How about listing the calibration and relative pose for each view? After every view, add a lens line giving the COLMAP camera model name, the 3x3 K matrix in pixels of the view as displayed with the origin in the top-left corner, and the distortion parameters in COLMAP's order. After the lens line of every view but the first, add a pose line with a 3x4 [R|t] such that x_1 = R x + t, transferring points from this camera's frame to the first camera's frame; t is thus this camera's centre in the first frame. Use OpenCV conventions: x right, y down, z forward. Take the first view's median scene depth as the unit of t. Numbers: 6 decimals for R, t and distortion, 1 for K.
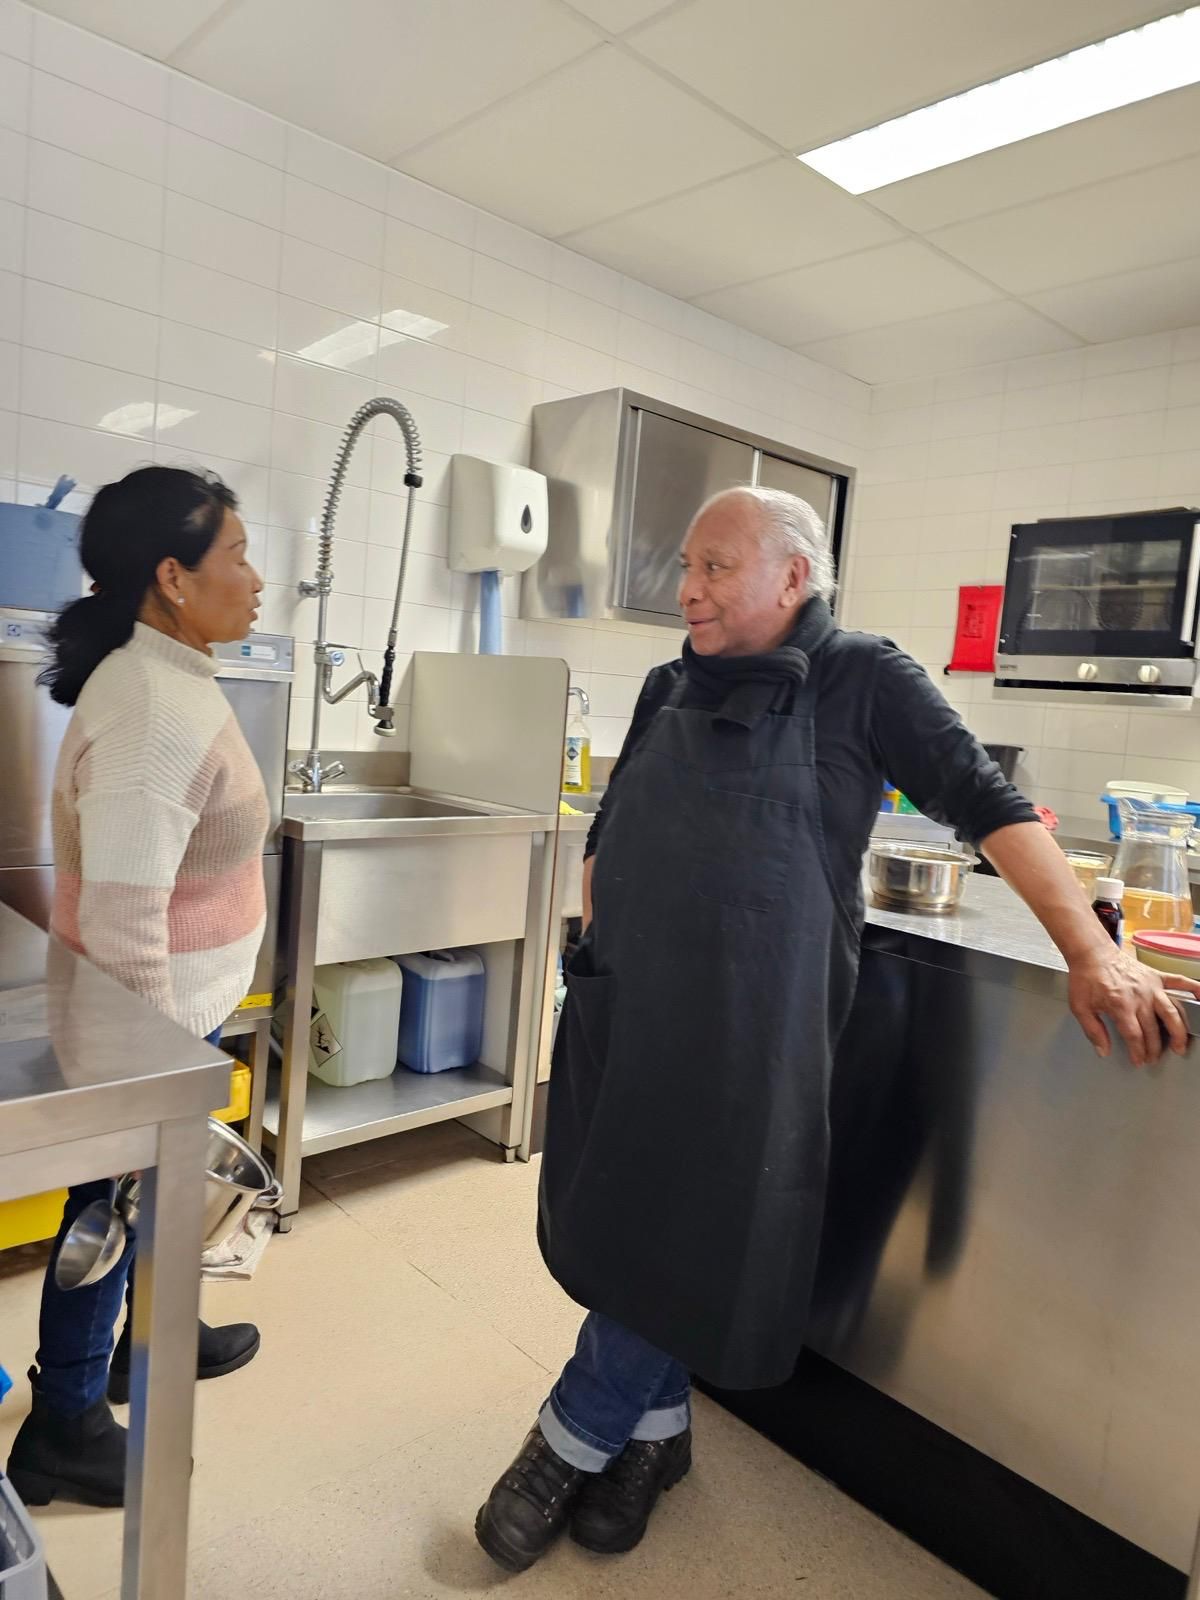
lens RADIAL K [[1046.8, 0, 600.0], [0, 1046.8, 800.0], [0, 0, 1]] dist [0.008924, 0.003189]
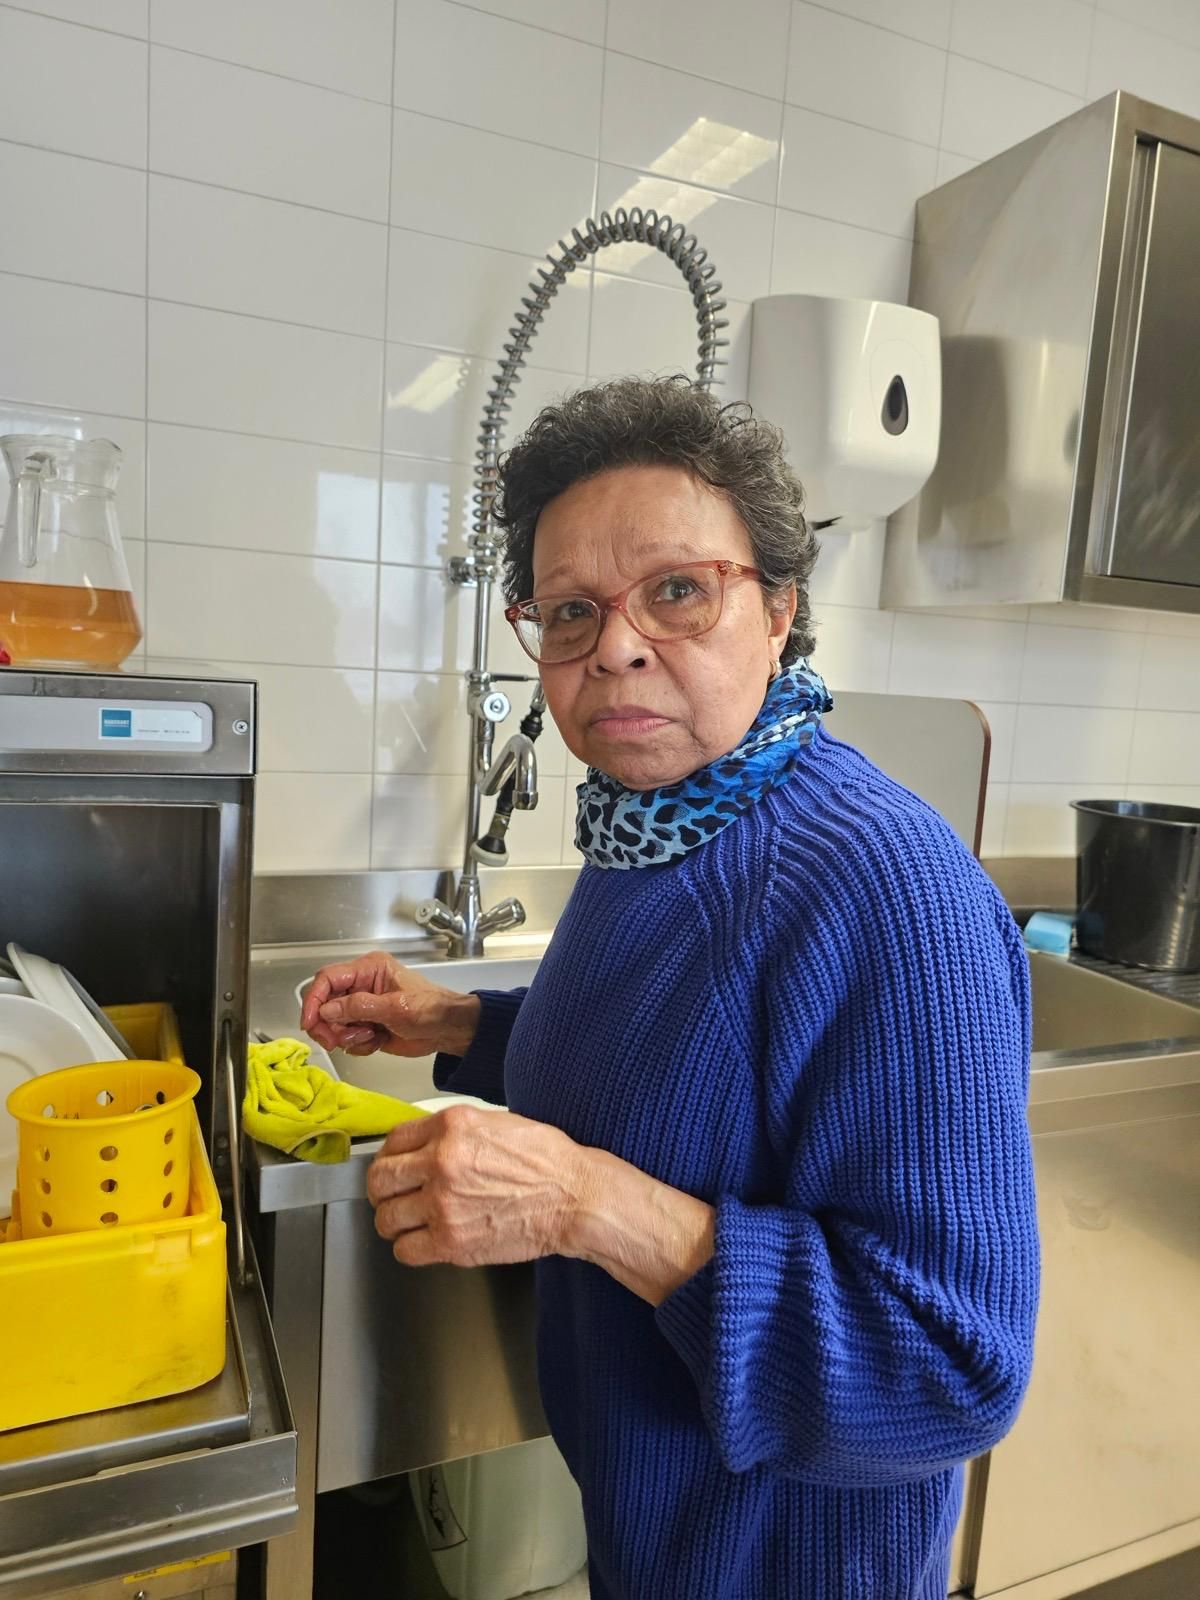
lens RADIAL K [[1046.8, 0, 600.0], [0, 1046.8, 800.0], [0, 0, 1]] dist [0.008924, 0.003189]
pose [[0.936603, 0.018259, -0.349916, -0.023726], [-0.017437, 0.999833, 0.005499, -0.078789], [0.349958, 0.000951, 0.936765, 0.461997]]
